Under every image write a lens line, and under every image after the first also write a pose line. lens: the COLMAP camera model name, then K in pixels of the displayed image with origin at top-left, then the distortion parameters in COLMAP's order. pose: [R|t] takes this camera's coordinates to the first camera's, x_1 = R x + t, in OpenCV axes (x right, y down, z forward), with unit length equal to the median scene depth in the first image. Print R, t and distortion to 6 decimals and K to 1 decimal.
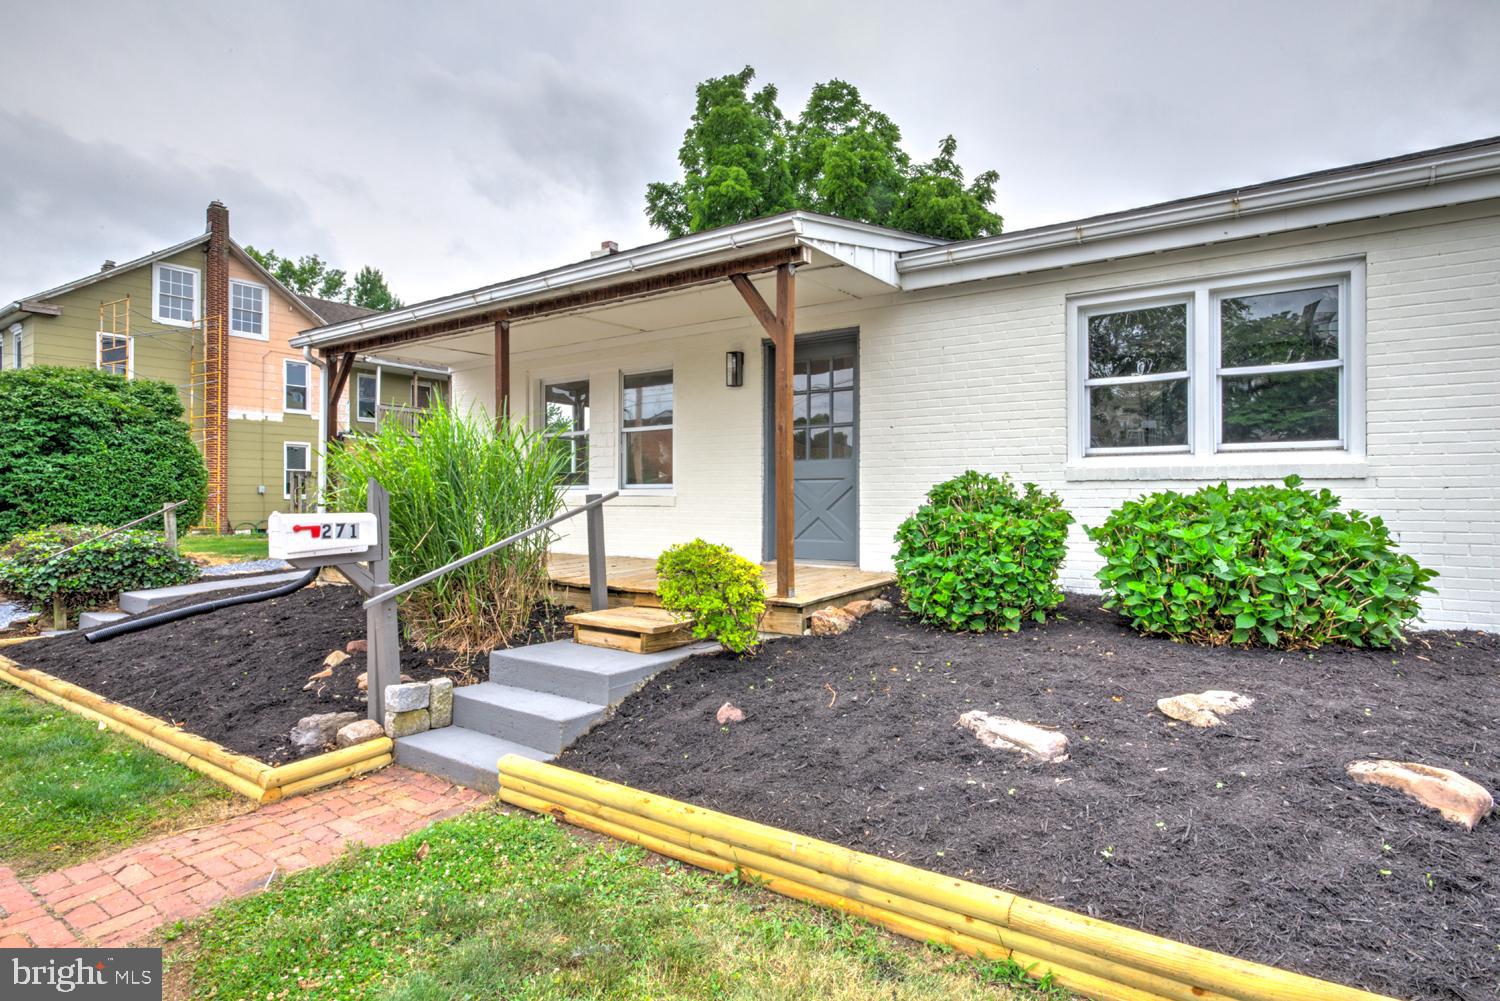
lens RADIAL K [[783.7, 0, 750.0], [0, 783.7, 500.5], [0, 0, 1]] dist [-0.001187, 0.000228]
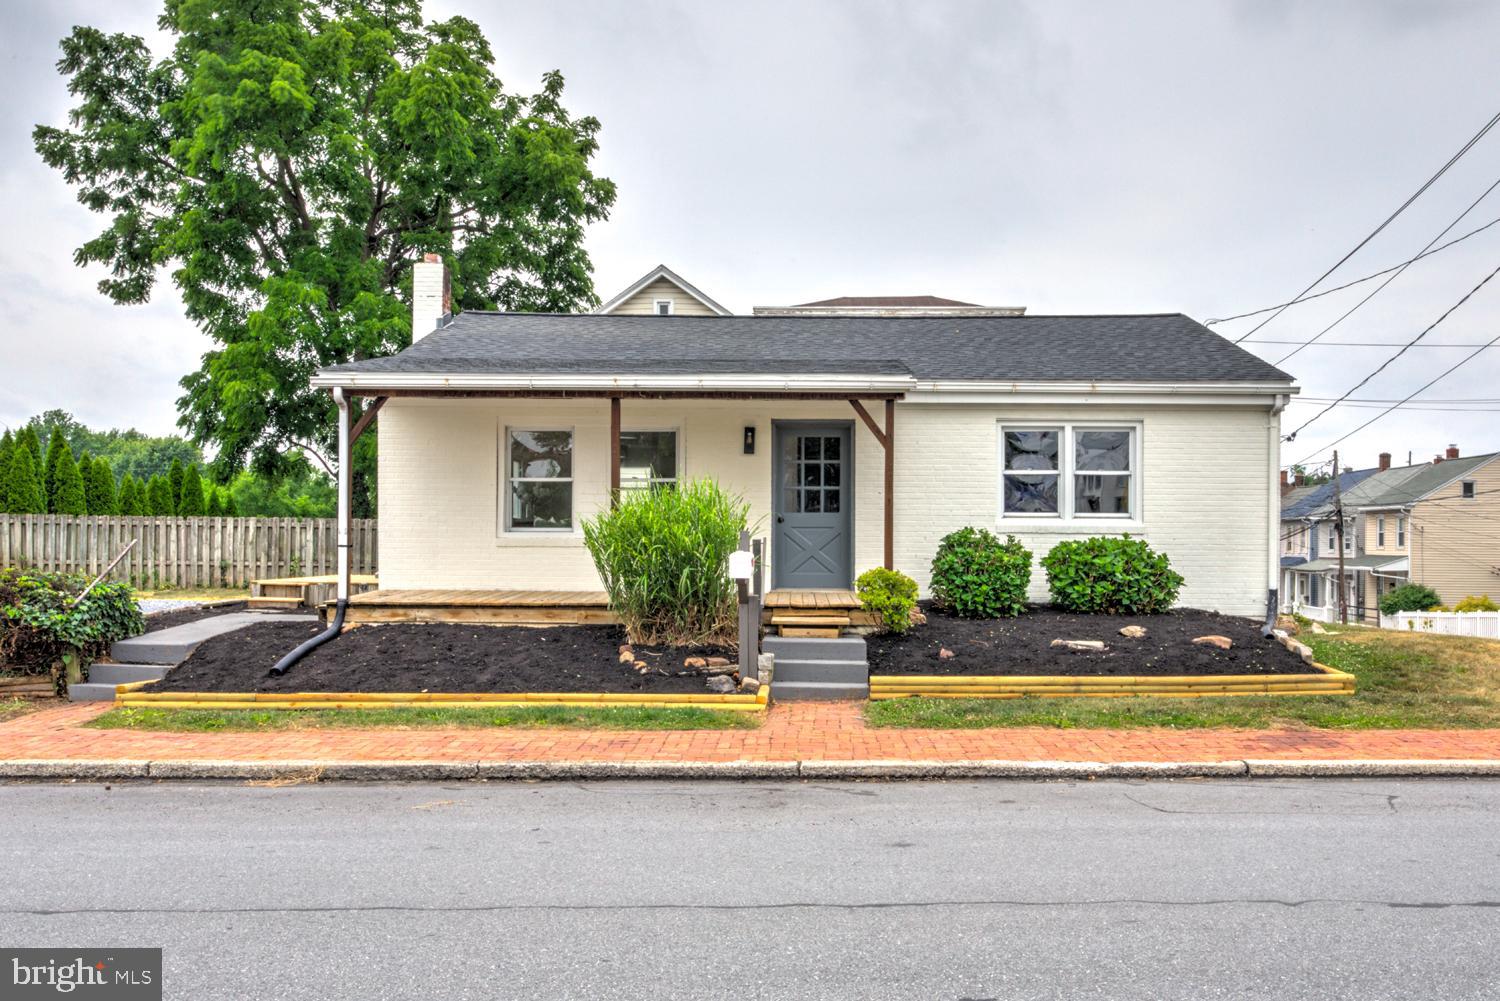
lens RADIAL K [[1291.8, 0, 756.2], [0, 1291.8, 531.7], [0, 0, 1]] dist [0.012715, 0.013588]
pose [[0.839651, 0.007600, 0.543073, -1.657394], [-0.004726, 0.999966, -0.006687, -0.007111], [-0.543105, 0.003048, 0.839659, -1.108000]]
